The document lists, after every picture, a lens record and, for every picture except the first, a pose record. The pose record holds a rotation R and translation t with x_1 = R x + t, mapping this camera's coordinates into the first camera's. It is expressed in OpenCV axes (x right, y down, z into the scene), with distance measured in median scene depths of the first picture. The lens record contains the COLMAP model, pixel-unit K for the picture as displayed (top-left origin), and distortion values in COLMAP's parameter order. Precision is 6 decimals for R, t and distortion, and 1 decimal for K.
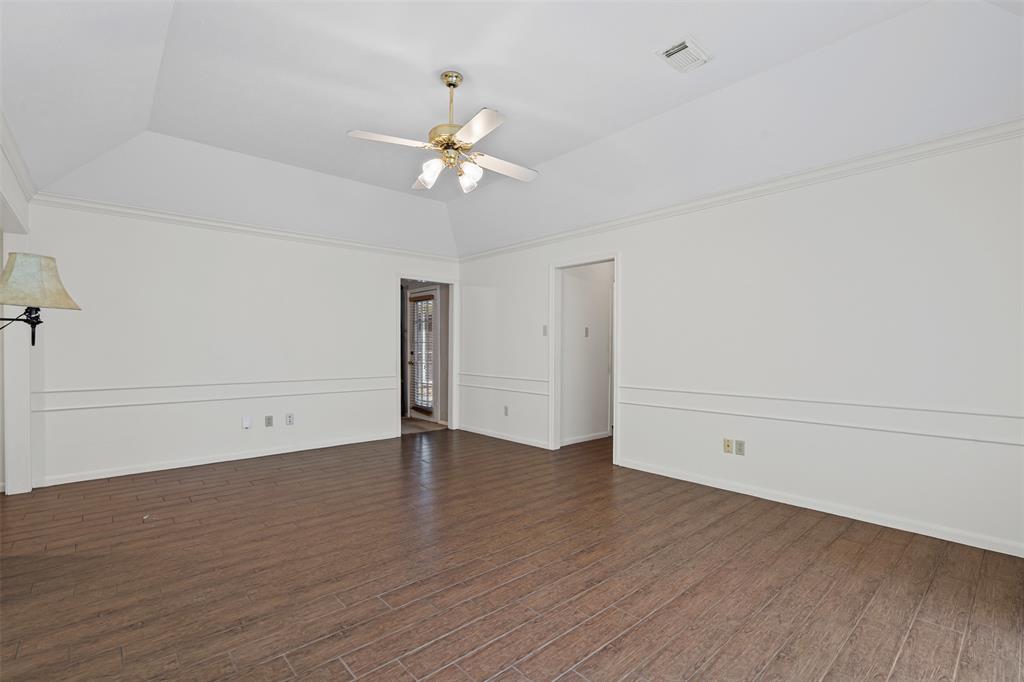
lens RADIAL K [[467.2, 0, 507.9], [0, 467.2, 343.7], [0, 0, 1]] dist [-0.012357, -0.000055]
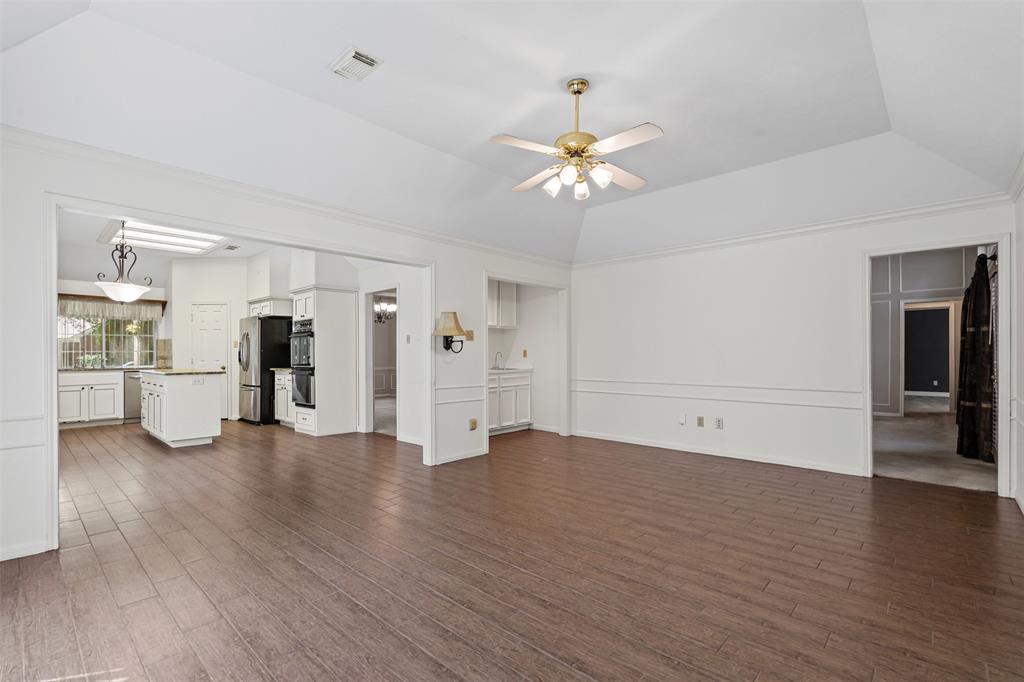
lens RADIAL K [[467.2, 0, 512.2], [0, 467.2, 347.9], [0, 0, 1]] dist [-0.012357, -0.000055]
pose [[0.094709, -0.011816, -0.995435, 0.721260], [0.010782, 0.999883, -0.010843, 0.003854], [0.995447, -0.009706, 0.094825, 0.640092]]
